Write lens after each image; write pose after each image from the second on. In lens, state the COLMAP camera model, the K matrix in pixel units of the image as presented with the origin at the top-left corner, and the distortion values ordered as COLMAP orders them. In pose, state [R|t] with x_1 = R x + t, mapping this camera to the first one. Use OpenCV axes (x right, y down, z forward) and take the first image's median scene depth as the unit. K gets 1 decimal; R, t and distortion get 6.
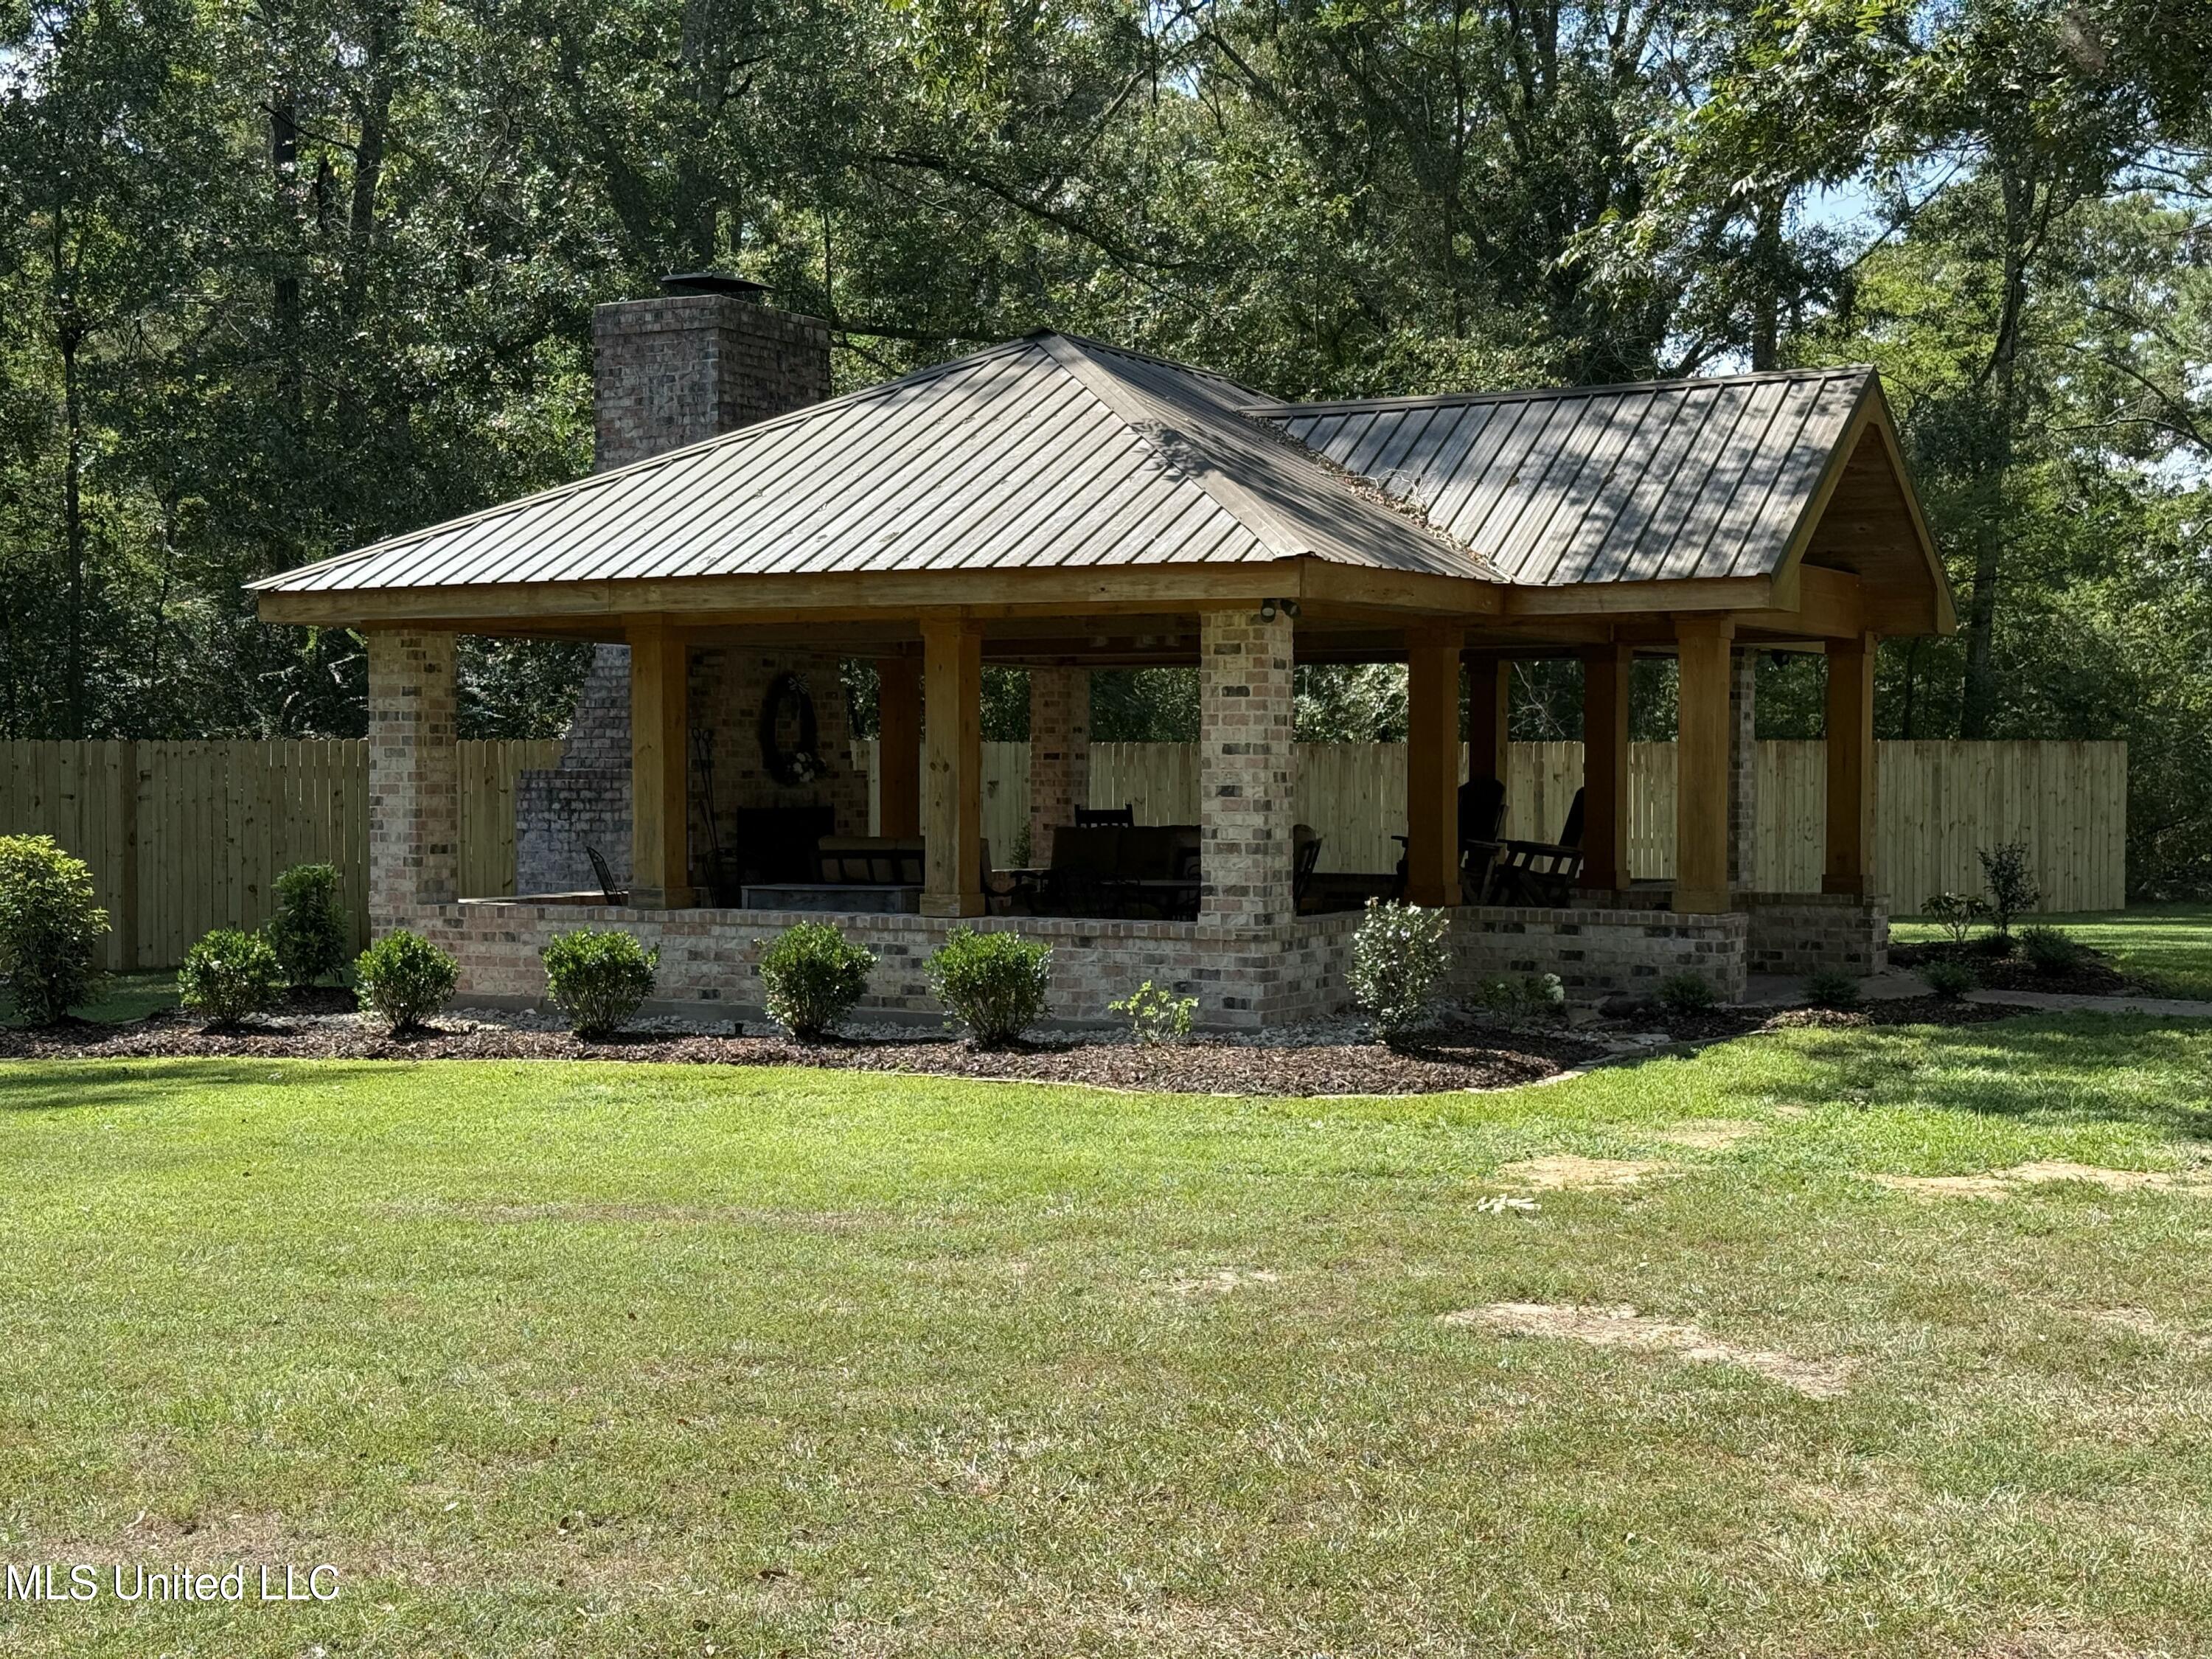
lens RADIAL K [[3235.4, 0, 1106.0], [0, 3235.4, 829.5], [0, 0, 1]] dist [-0.022857, -0.016367]
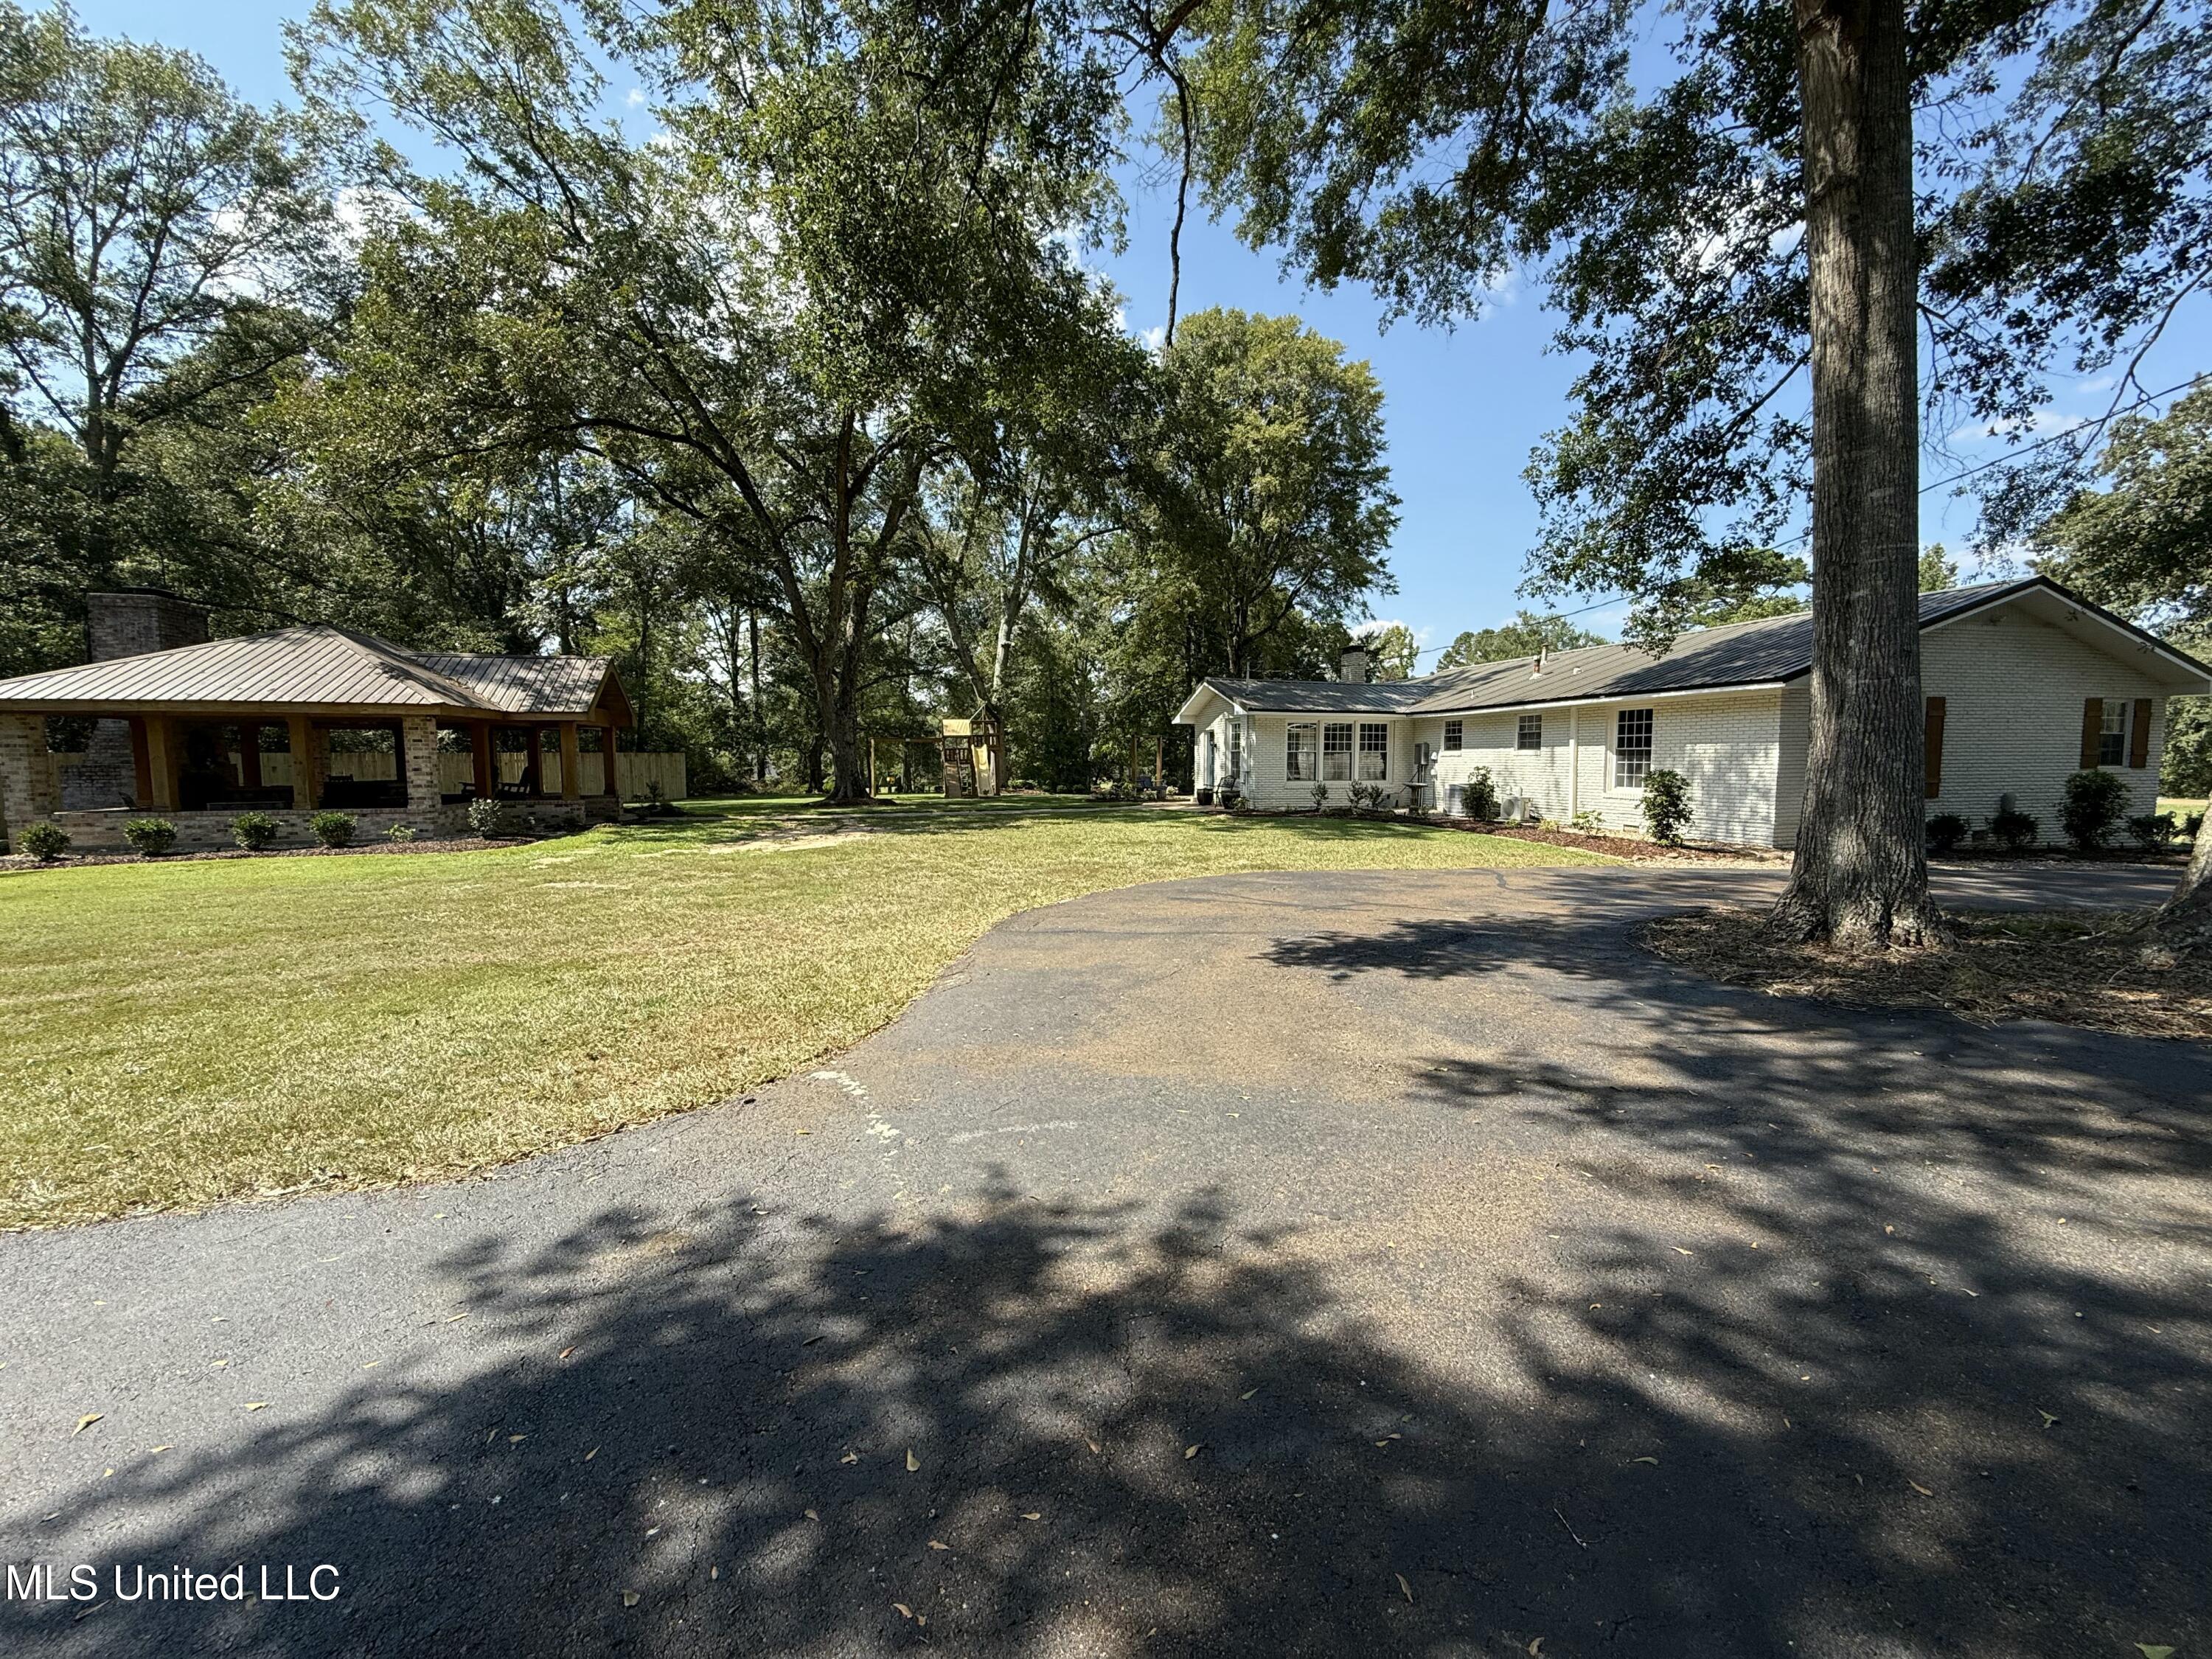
lens RADIAL K [[869.1, 0, 1106.0], [0, 869.1, 829.5], [0, 0, 1]] dist [0.001721, 0.000080]
pose [[0.727433, -0.061319, 0.683433, -0.060755], [0.016258, 0.997260, 0.072172, -0.003849], [-0.685986, -0.041389, 0.726437, -0.191133]]
